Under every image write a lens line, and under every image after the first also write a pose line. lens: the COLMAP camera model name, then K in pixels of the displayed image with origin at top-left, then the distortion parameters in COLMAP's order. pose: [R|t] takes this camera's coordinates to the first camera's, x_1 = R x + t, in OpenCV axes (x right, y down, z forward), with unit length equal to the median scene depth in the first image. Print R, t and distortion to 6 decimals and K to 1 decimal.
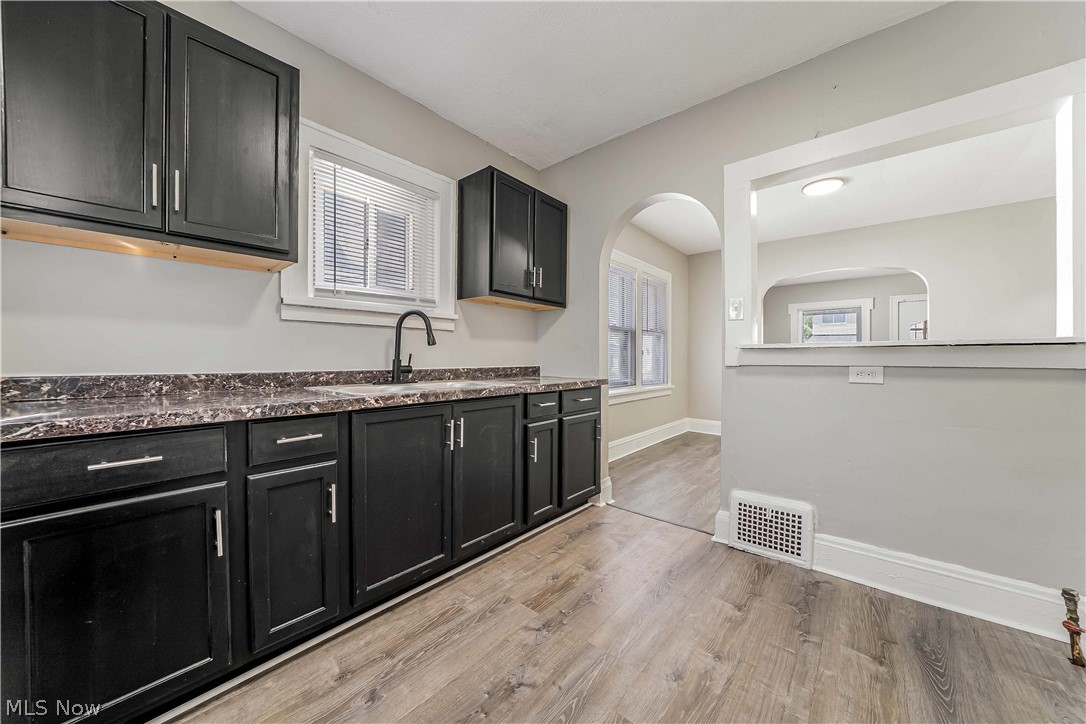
lens RADIAL K [[371.3, 0, 540.0], [0, 371.3, 377.9], [0, 0, 1]] dist [-0.013821, -0.000026]
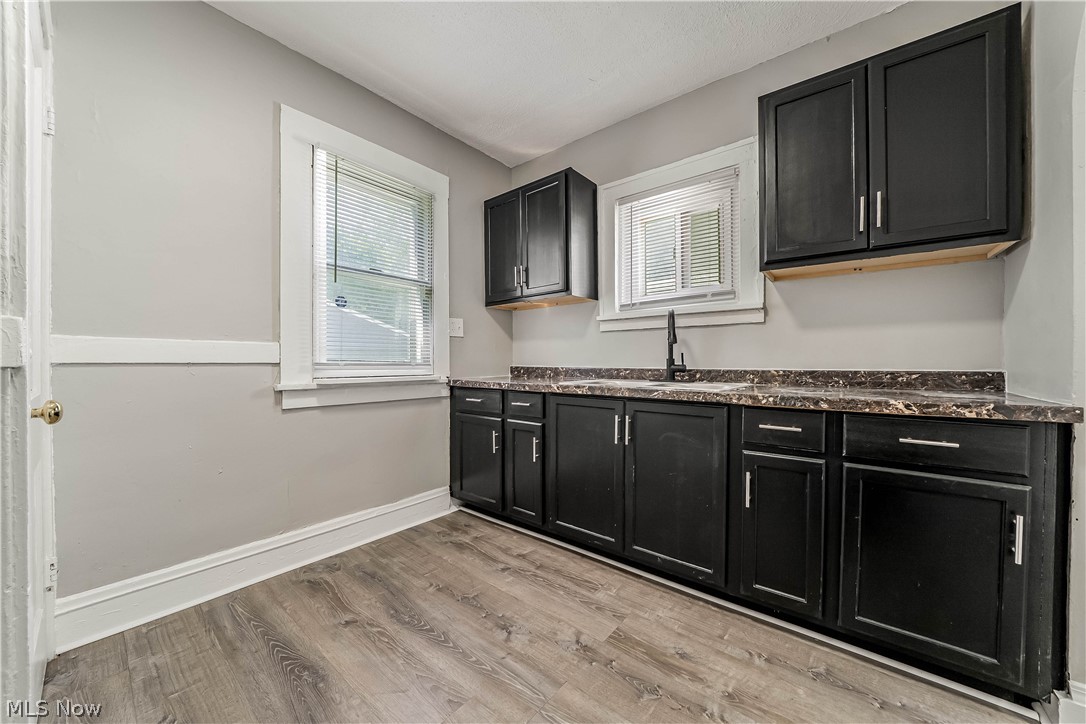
lens RADIAL K [[380.6, 0, 543.0], [0, 380.6, 362.0], [0, 0, 1]] dist [-0.006669, -0.000015]
pose [[0.058067, 0.004695, -0.998302, 0.829560], [-0.039901, 0.999201, 0.002378, -0.032038], [0.997515, 0.039695, 0.058208, 0.711030]]
